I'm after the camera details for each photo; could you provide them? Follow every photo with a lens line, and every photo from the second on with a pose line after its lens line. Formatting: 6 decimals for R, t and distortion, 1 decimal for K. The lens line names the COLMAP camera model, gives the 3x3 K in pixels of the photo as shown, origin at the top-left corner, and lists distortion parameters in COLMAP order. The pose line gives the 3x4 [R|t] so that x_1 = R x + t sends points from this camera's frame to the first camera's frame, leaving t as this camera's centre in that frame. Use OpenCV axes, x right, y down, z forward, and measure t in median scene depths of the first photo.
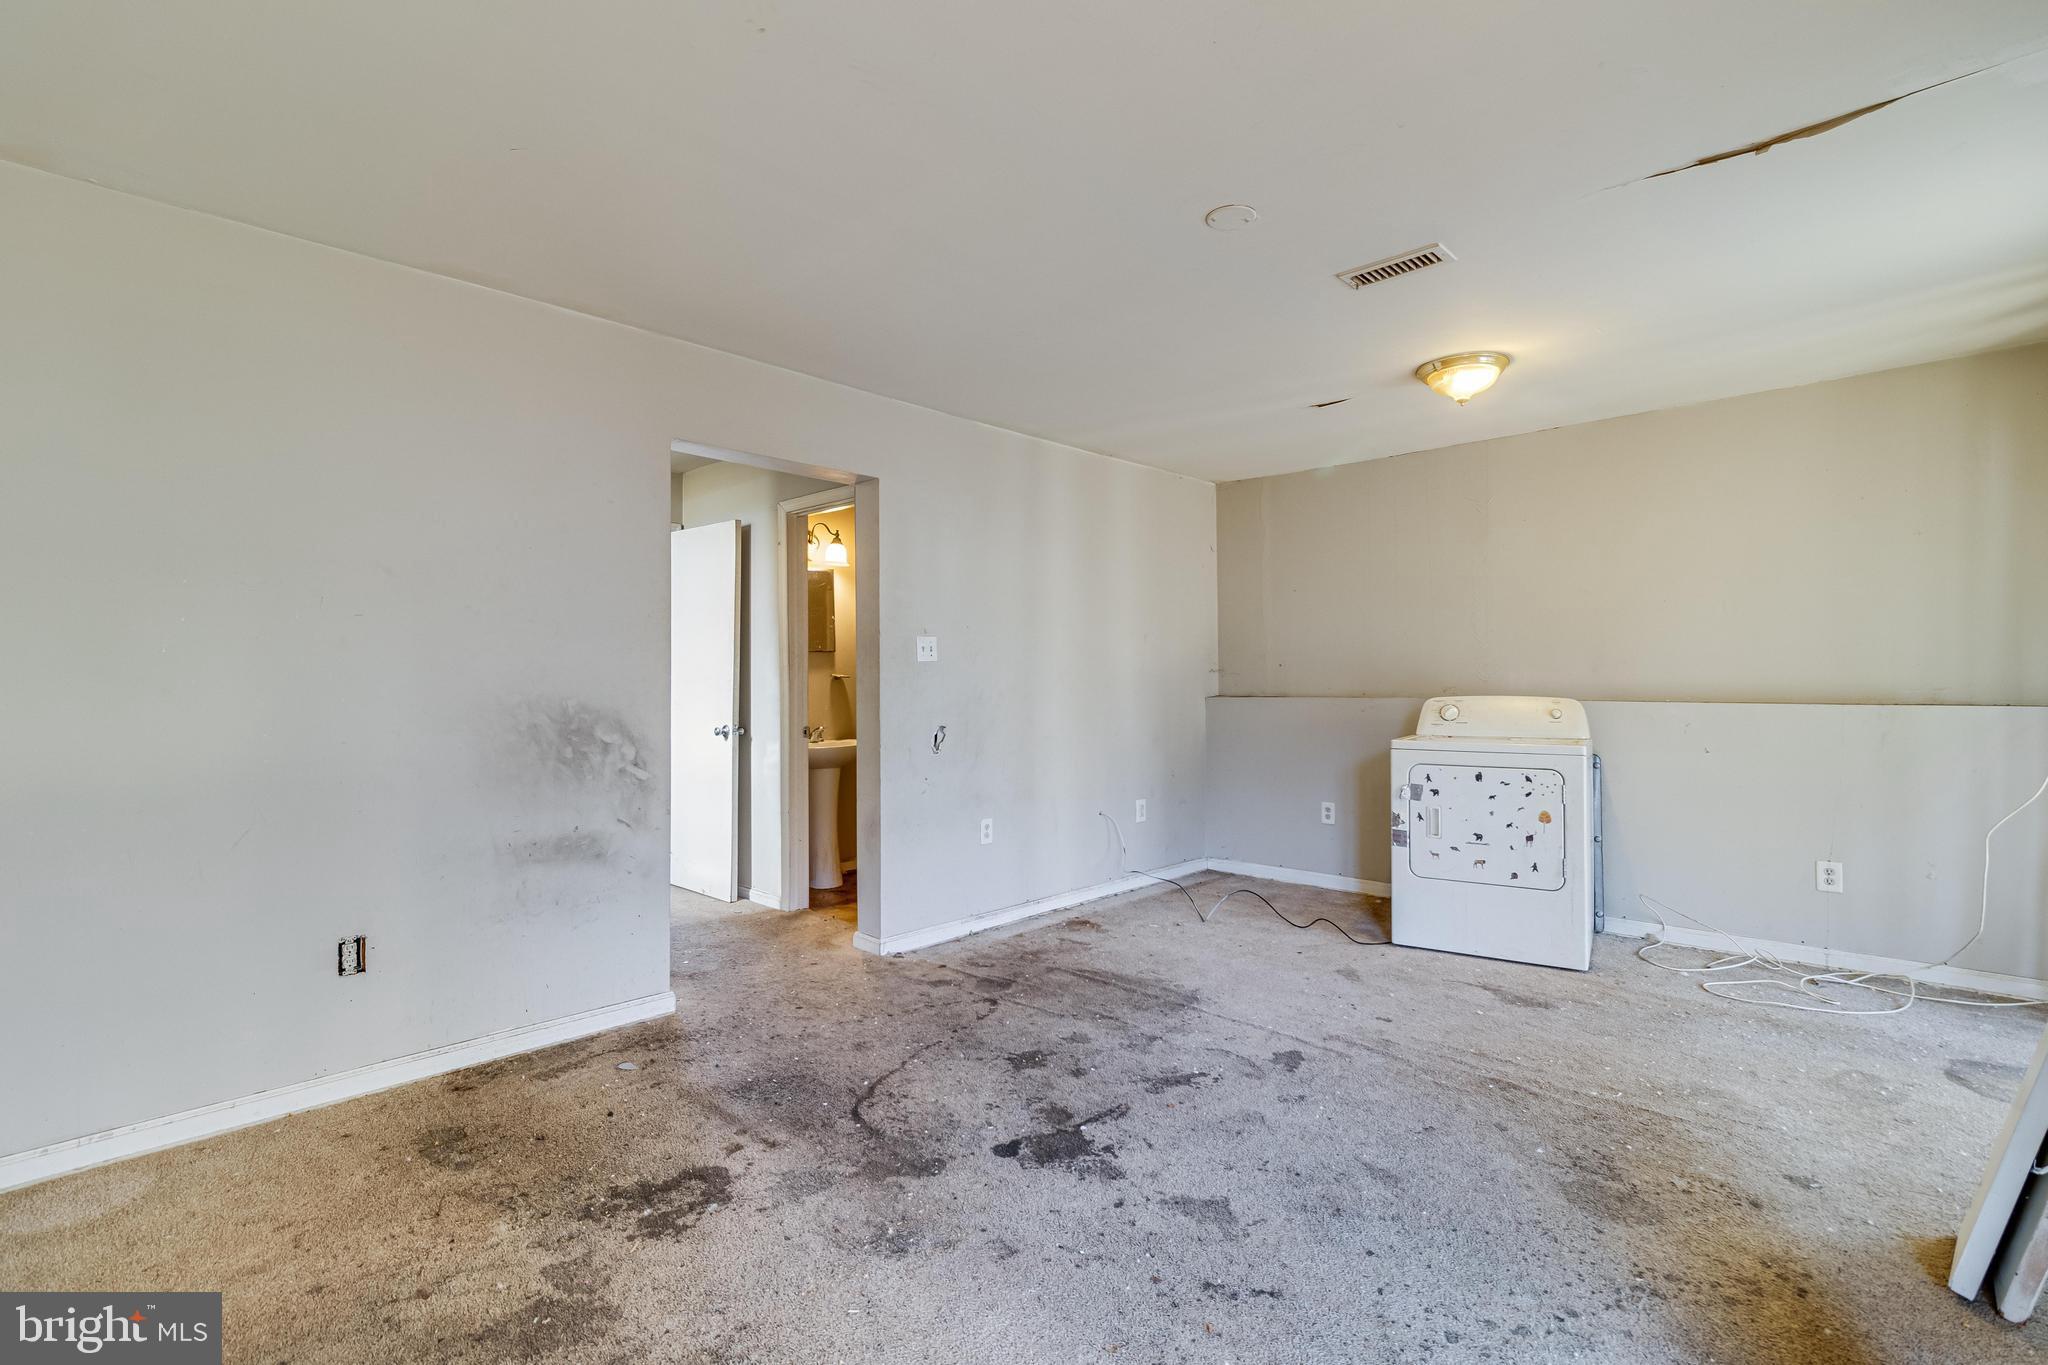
lens RADIAL K [[965.1, 0, 1017.2], [0, 965.1, 680.5], [0, 0, 1]] dist [0.000743, 0.000445]
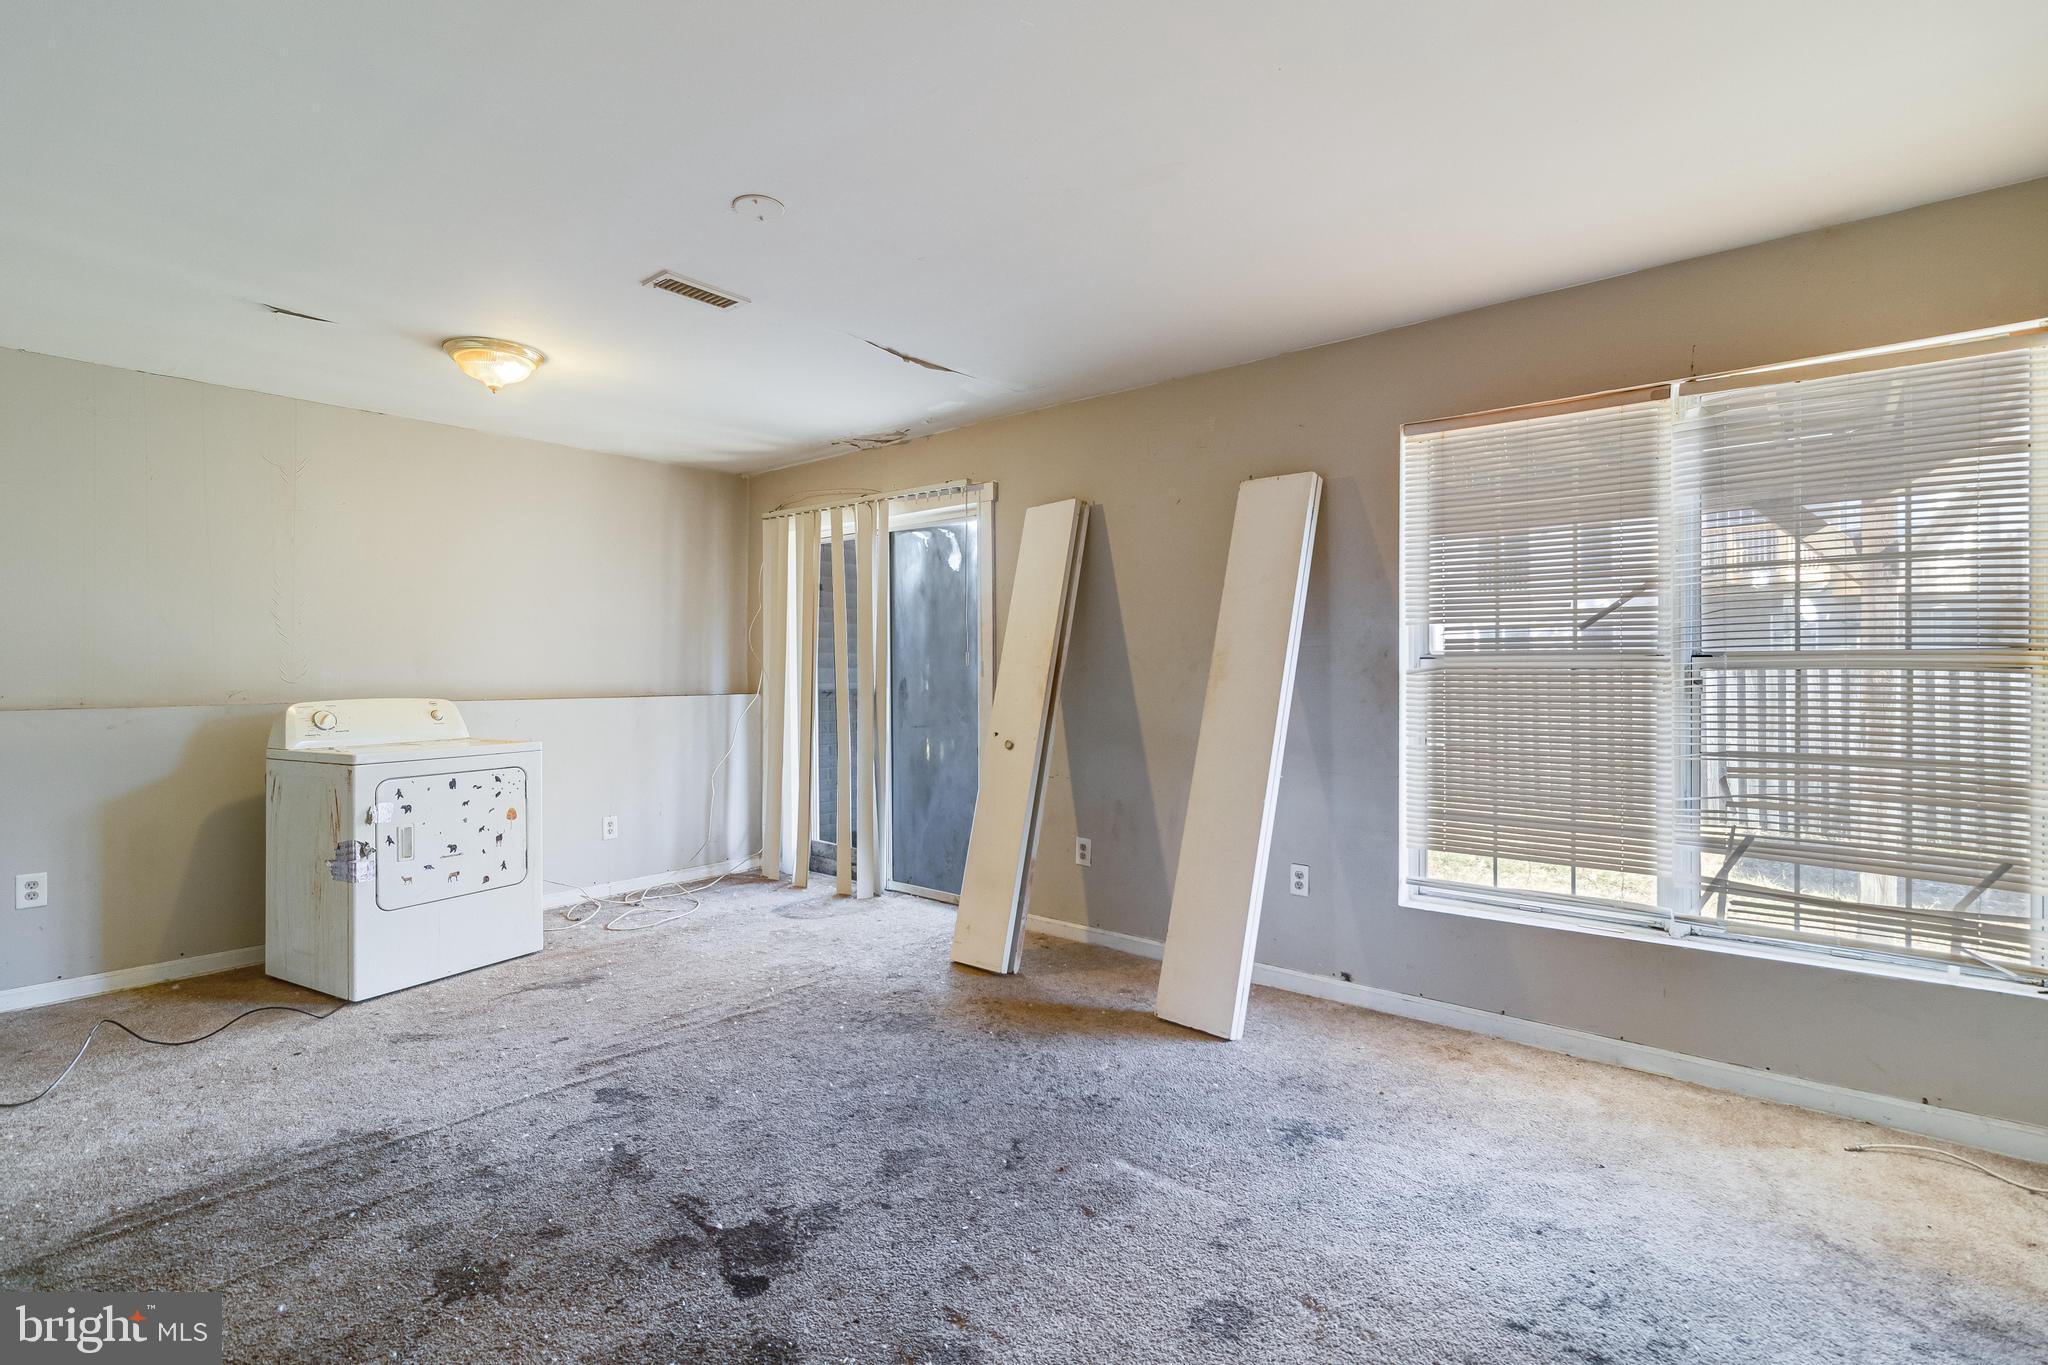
lens RADIAL K [[965.1, 0, 1017.2], [0, 965.1, 680.5], [0, 0, 1]] dist [0.000743, 0.000445]
pose [[-0.094745, -0.003992, 0.995494, -0.601934], [0.007071, 0.999964, 0.004683, -0.001549], [-0.995477, 0.007483, -0.094713, 0.643515]]
